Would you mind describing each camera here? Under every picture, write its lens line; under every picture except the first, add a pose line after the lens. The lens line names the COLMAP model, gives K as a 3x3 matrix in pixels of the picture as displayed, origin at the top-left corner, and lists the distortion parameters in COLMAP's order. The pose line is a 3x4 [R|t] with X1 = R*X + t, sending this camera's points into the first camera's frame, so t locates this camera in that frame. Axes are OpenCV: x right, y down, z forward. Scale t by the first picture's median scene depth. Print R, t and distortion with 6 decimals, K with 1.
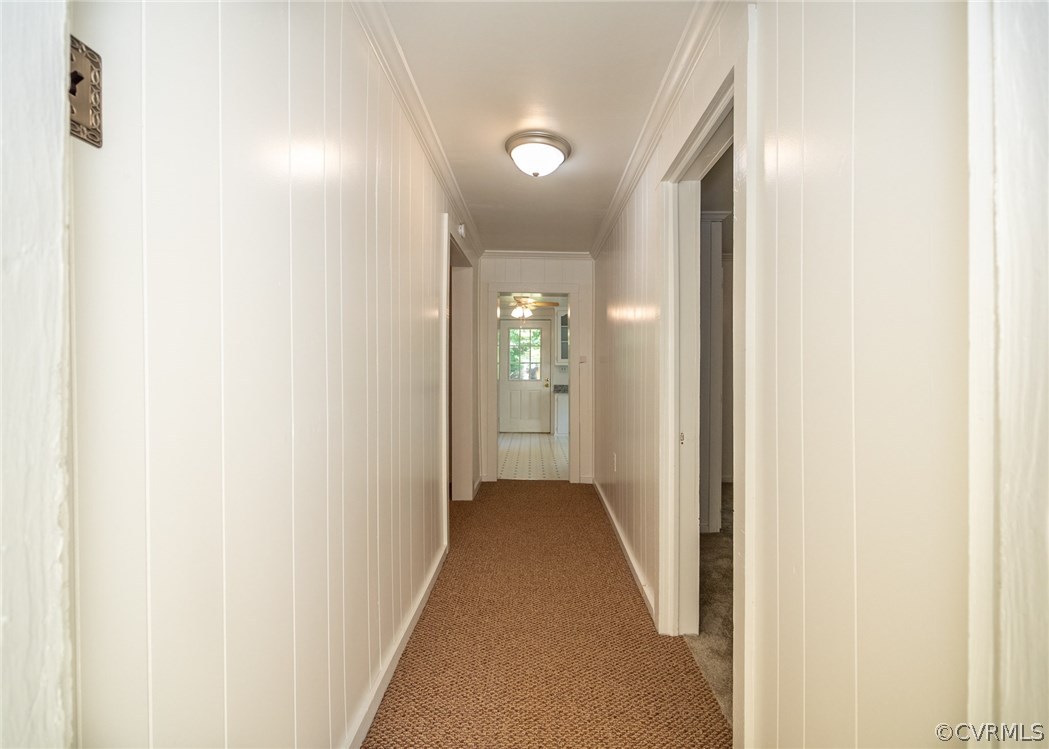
lens RADIAL K [[445.9, 0, 526.1], [0, 445.9, 376.6], [0, 0, 1]] dist [-0.001417, 0.000225]
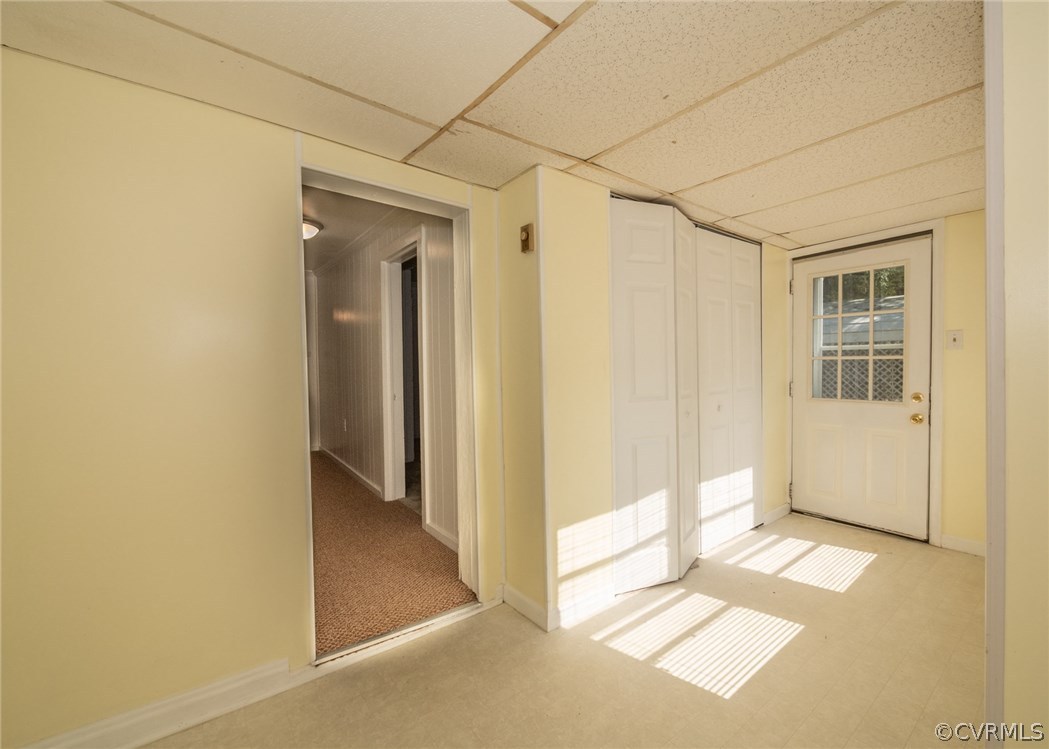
lens RADIAL K [[445.9, 0, 526.1], [0, 445.9, 376.6], [0, 0, 1]] dist [-0.001417, 0.000225]
pose [[0.783510, -0.022427, 0.620974, -0.377314], [0.017703, 0.999748, 0.013770, 0.031821], [-0.621126, 0.000204, 0.783710, -0.809698]]
